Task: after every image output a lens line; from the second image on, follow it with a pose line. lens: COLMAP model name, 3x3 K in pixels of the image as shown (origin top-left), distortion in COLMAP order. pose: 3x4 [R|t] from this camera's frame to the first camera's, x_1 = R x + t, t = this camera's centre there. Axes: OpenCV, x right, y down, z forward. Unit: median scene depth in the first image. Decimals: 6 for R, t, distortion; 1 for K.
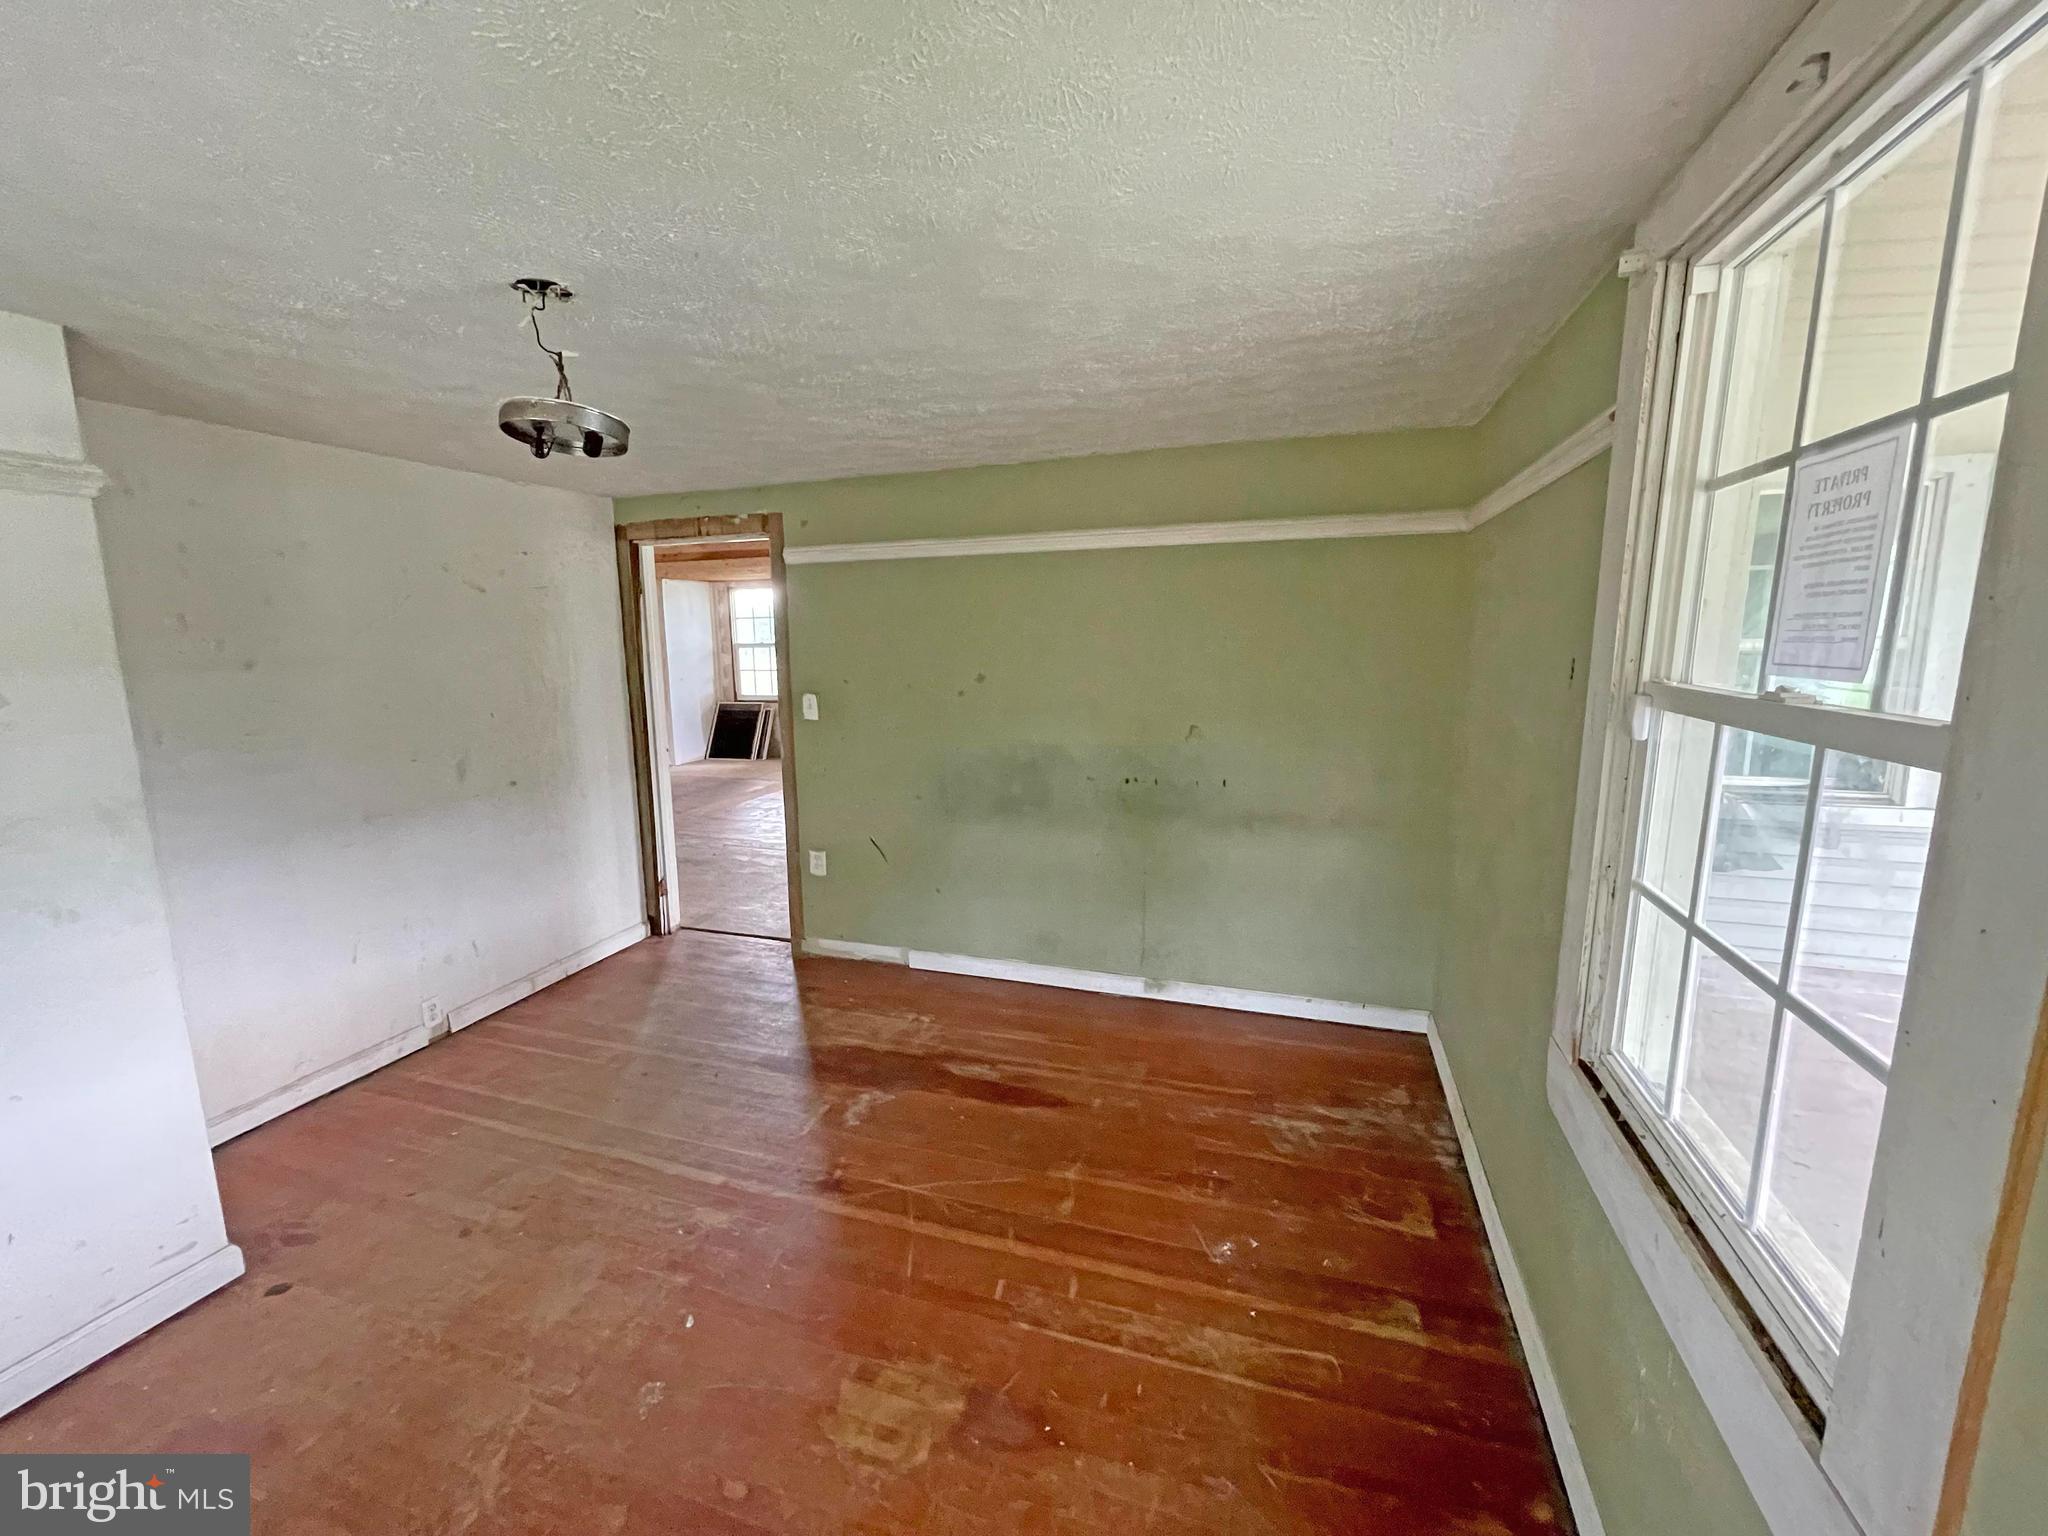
lens RADIAL K [[826.3, 0, 1024.0], [0, 826.3, 768.0], [0, 0, 1]] dist [0.010053, -0.000169]
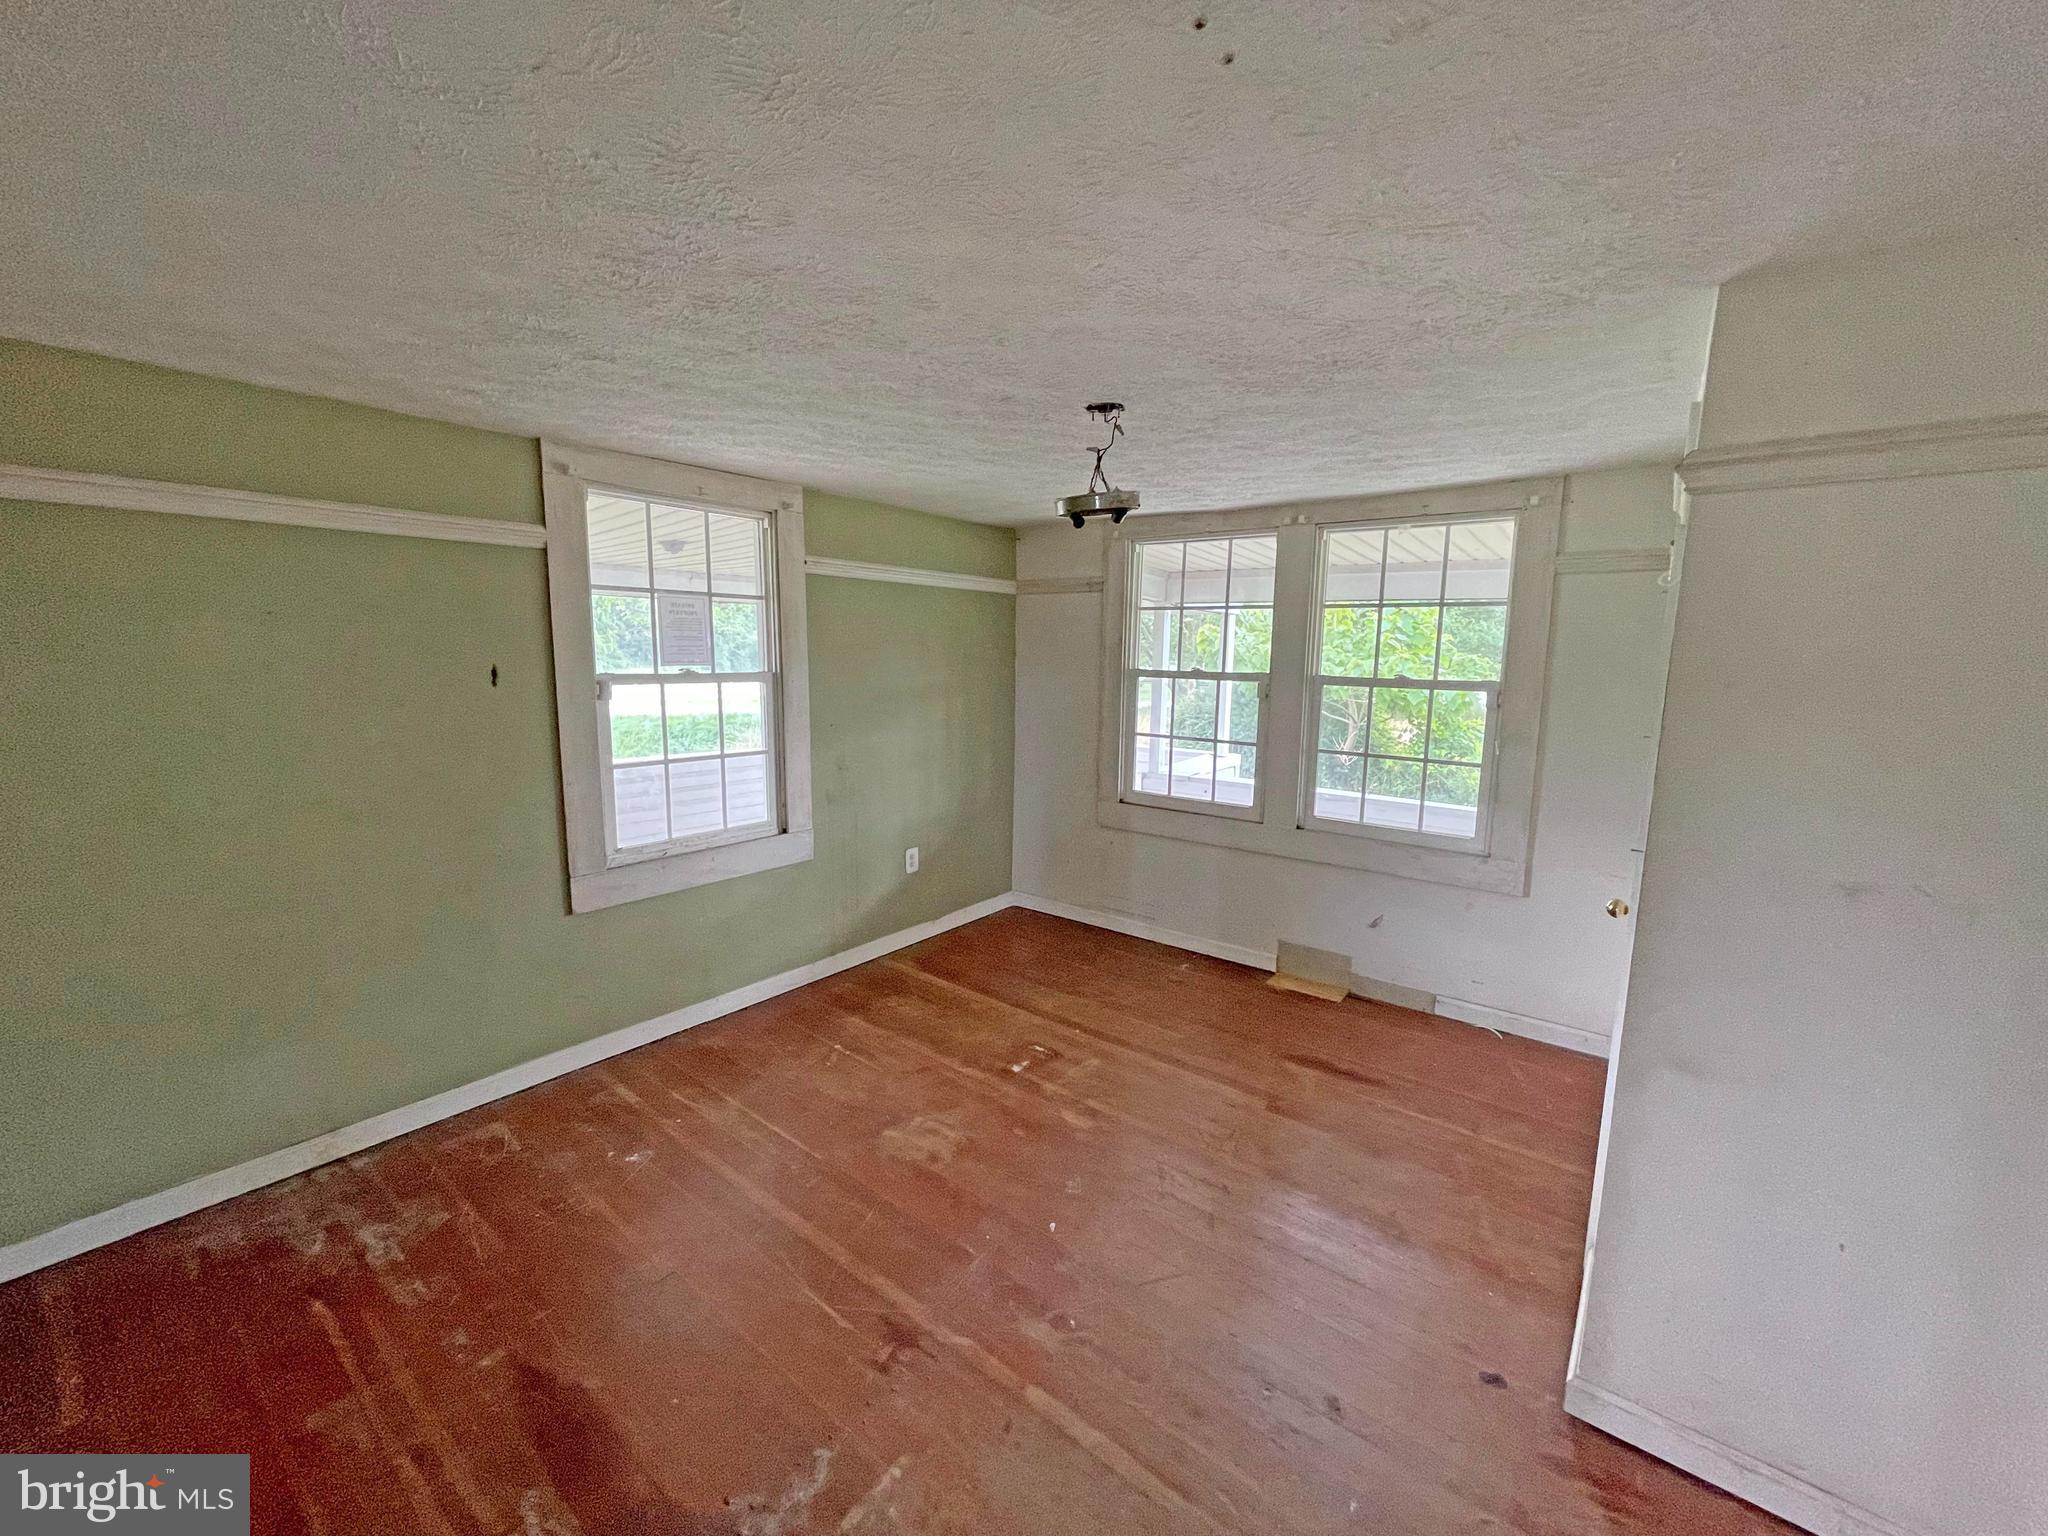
lens RADIAL K [[826.3, 0, 1024.0], [0, 826.3, 768.0], [0, 0, 1]] dist [0.010053, -0.000169]
pose [[-0.939981, -0.053103, 0.337069, -0.597865], [0.047914, 0.957488, 0.284465, -0.253020], [-0.337846, 0.283543, -0.897476, 1.548323]]
